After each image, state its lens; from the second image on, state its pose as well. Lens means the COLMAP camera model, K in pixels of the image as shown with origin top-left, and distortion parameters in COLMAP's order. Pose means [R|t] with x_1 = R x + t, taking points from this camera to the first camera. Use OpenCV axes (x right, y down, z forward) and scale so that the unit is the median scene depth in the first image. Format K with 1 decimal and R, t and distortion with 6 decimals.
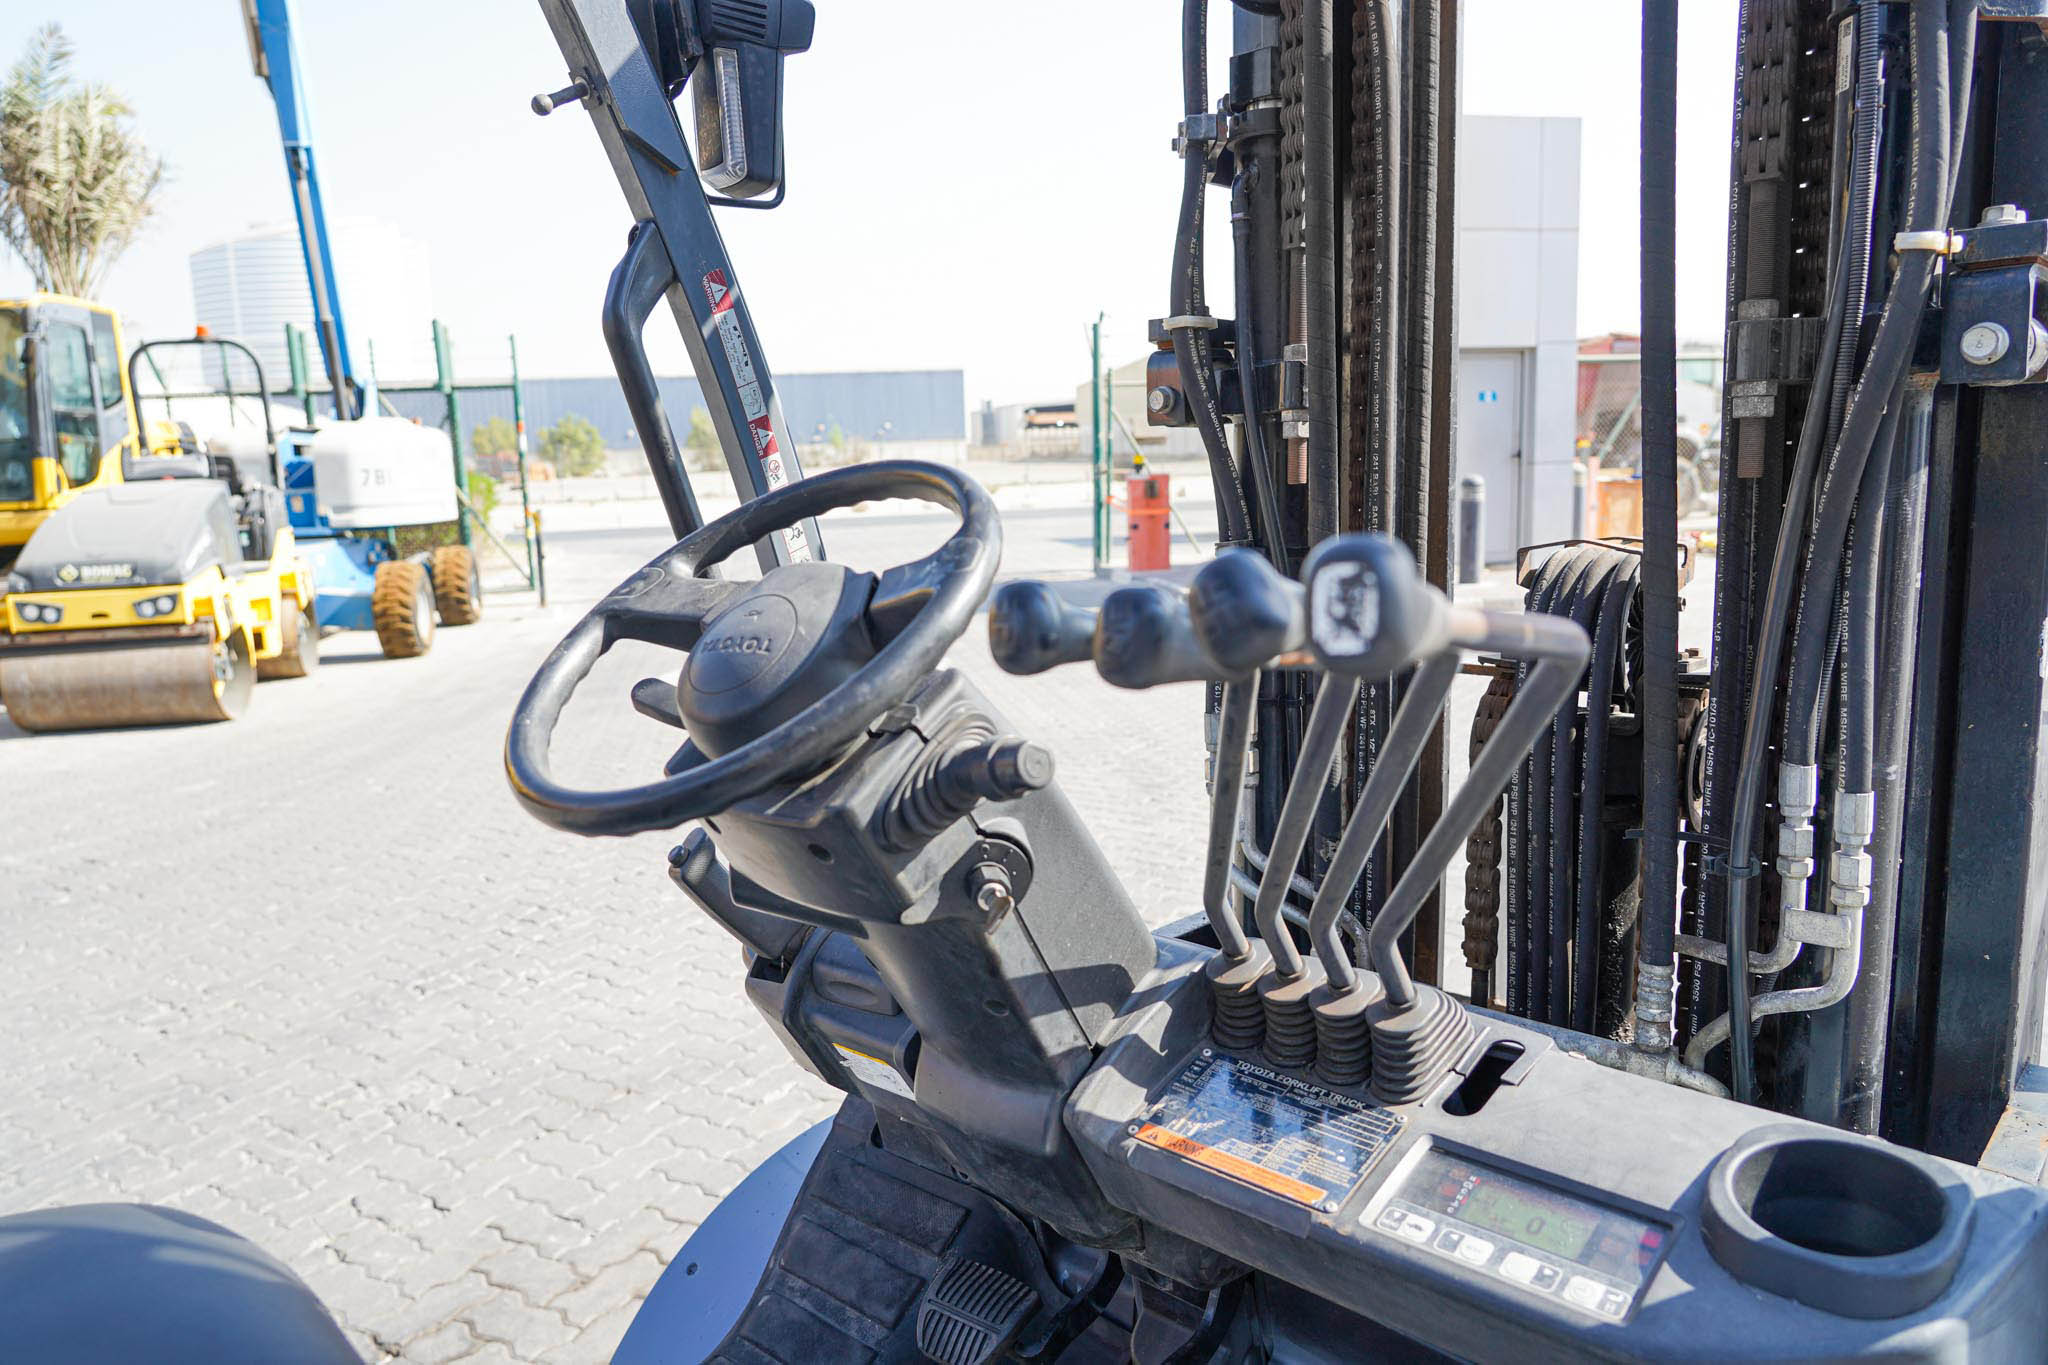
lens RADIAL K [[1385.9, 0, 1022.3], [0, 1385.9, 671.6], [0, 0, 1]] dist [-0.035063, 0.020173]
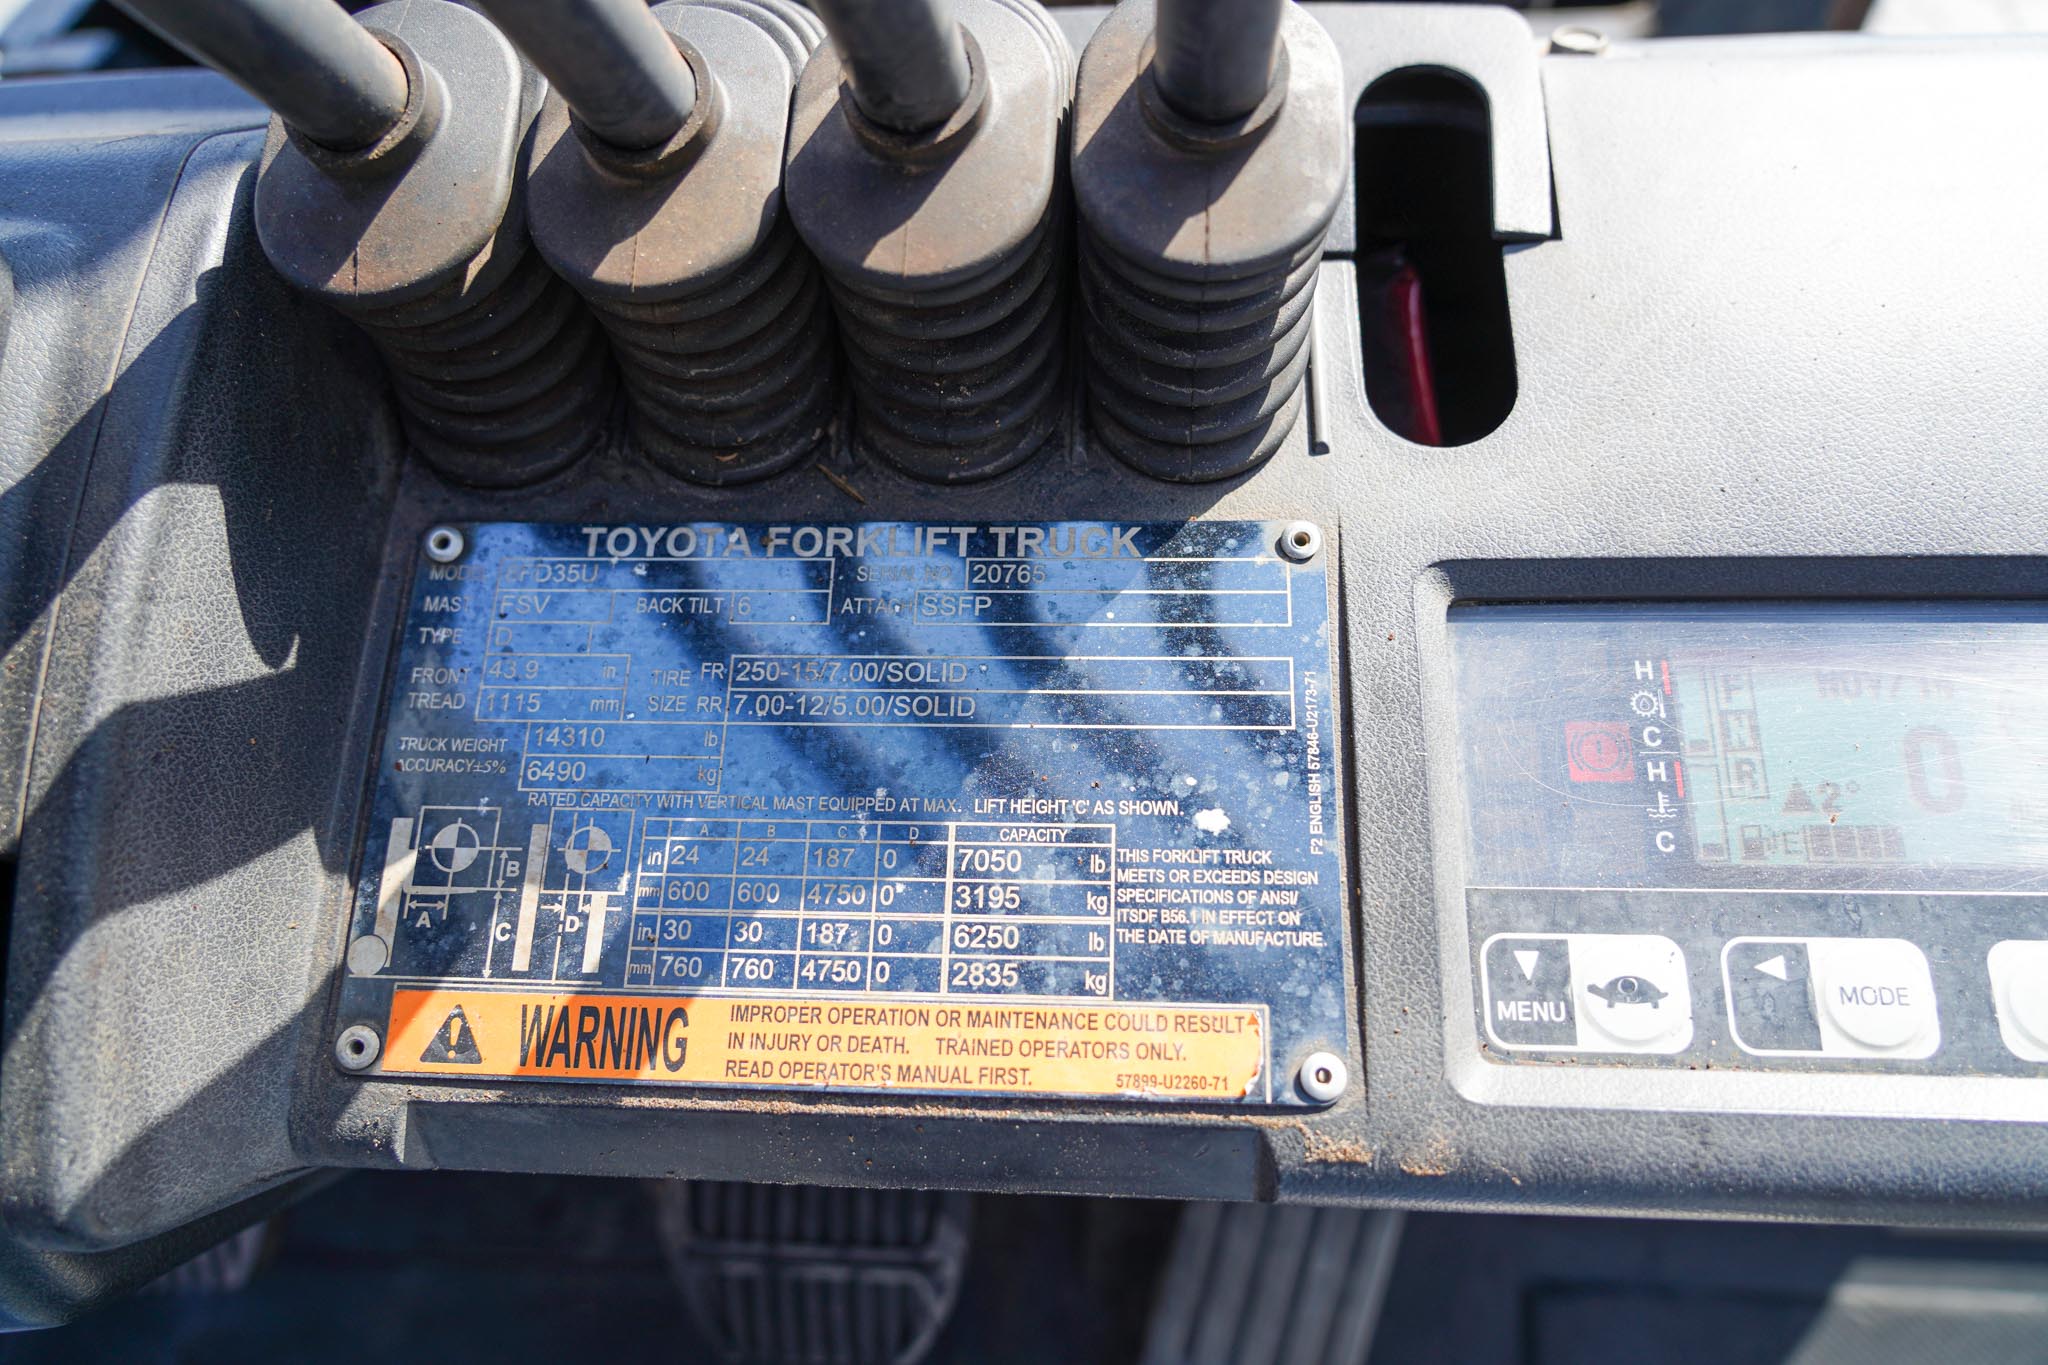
lens RADIAL K [[1383.3, 0, 1022.8], [0, 1383.3, 671.0], [0, 0, 1]] dist [-0.034117, 0.018893]
pose [[0.759454, -0.545351, 0.354715, 0.008591], [0.147567, 0.675439, 0.722499, 0.009621], [-0.633604, -0.496361, 0.593441, 0.059149]]
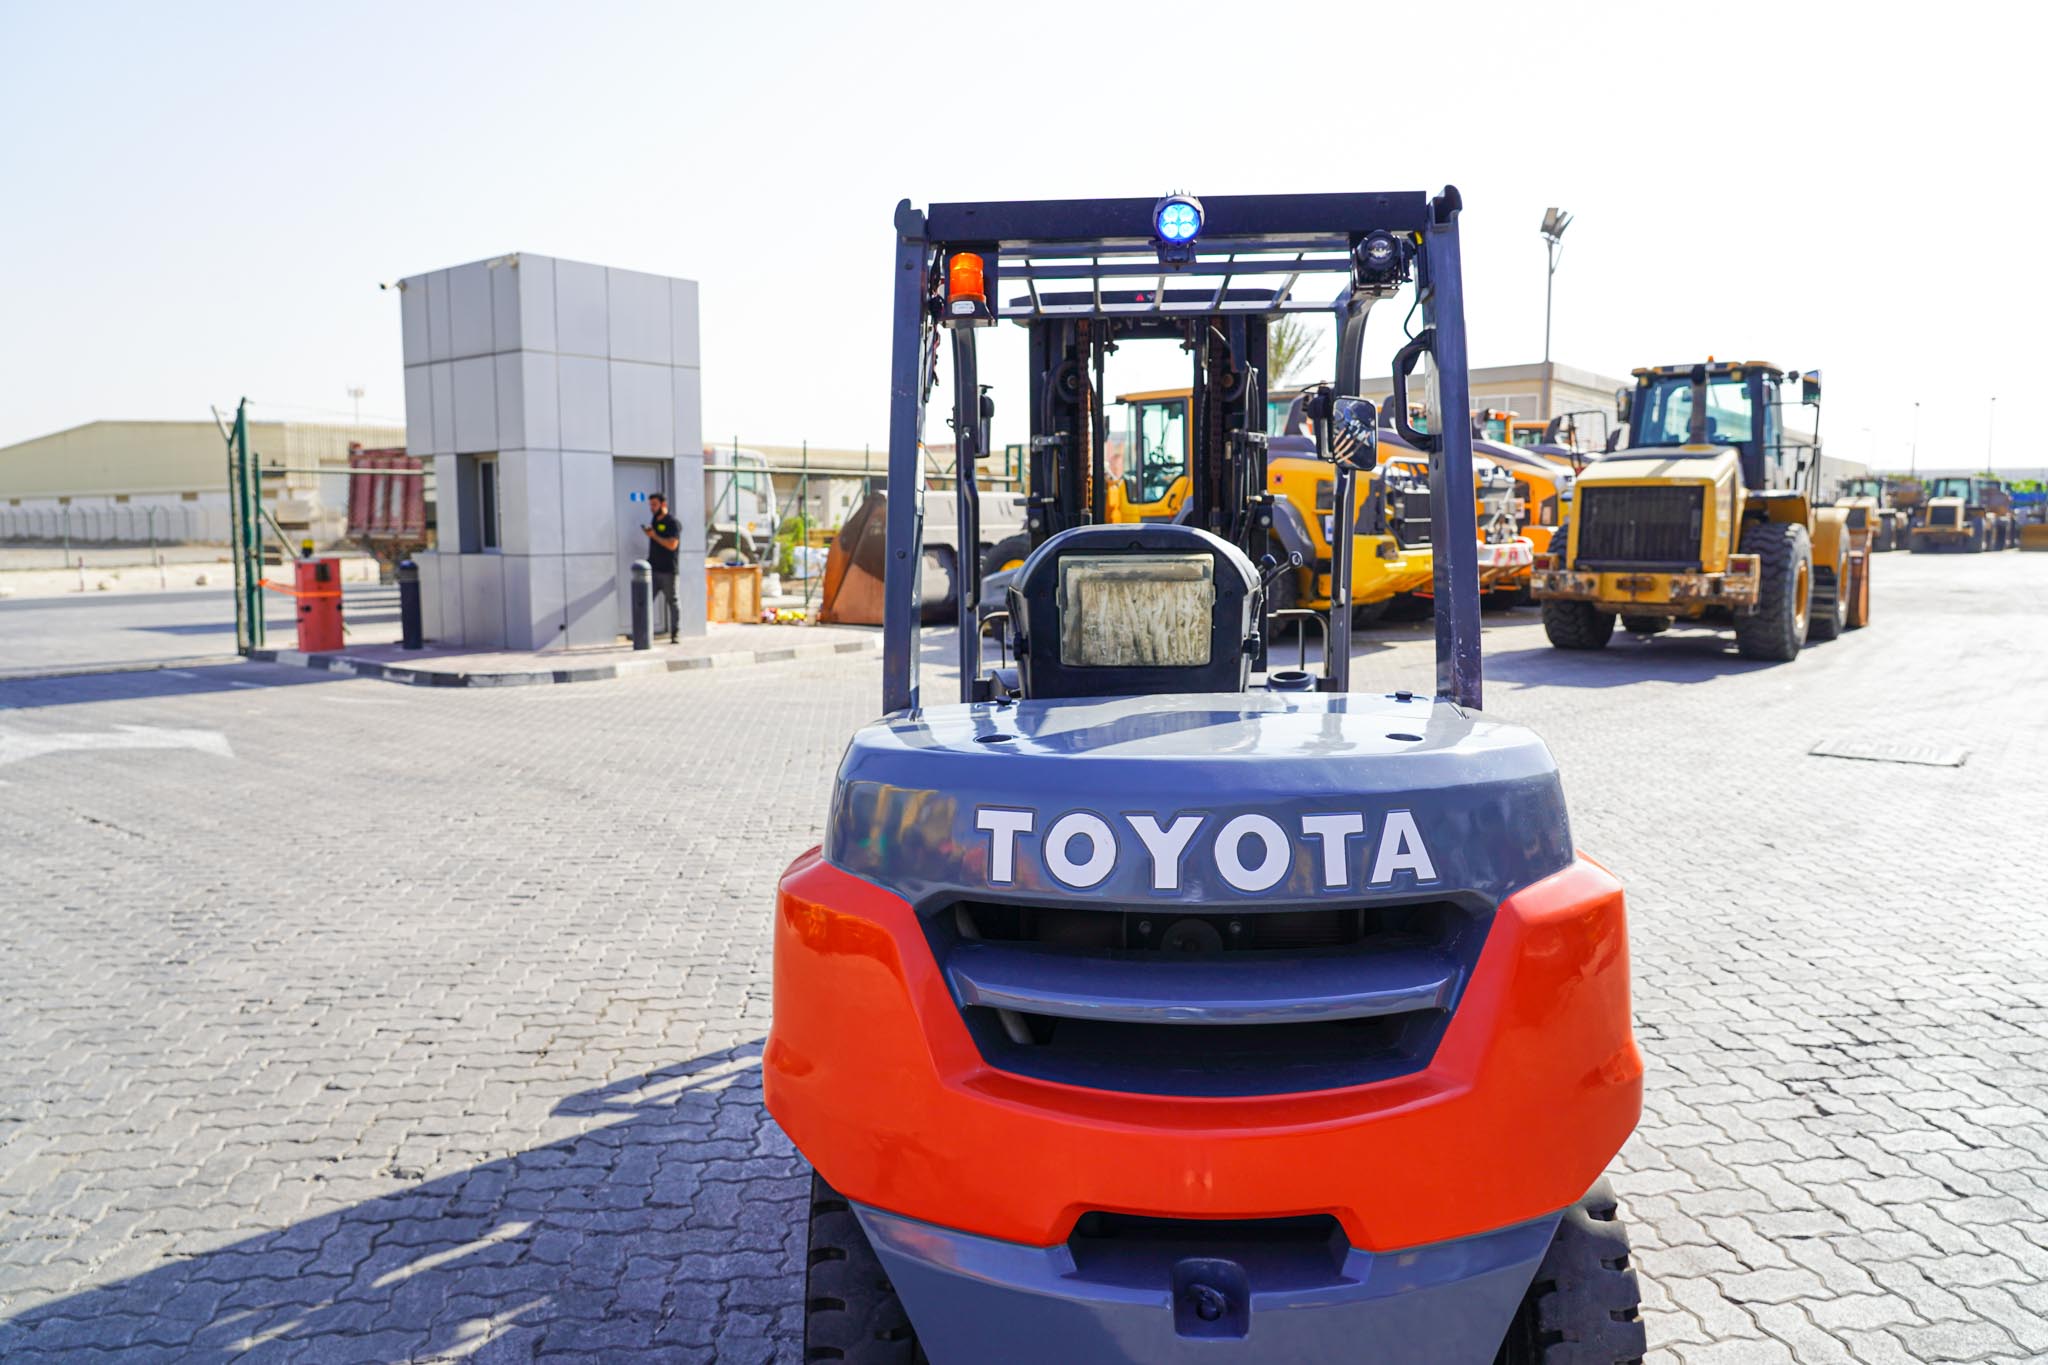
lens RADIAL K [[1383.3, 0, 1022.8], [0, 1383.3, 671.0], [0, 0, 1]] dist [-0.034117, 0.018893]
pose [[0.761966, -0.040161, 0.646371, -0.222797], [0.082314, 0.995986, -0.035151, 0.027337], [-0.642365, 0.079989, 0.762213, -0.150127]]
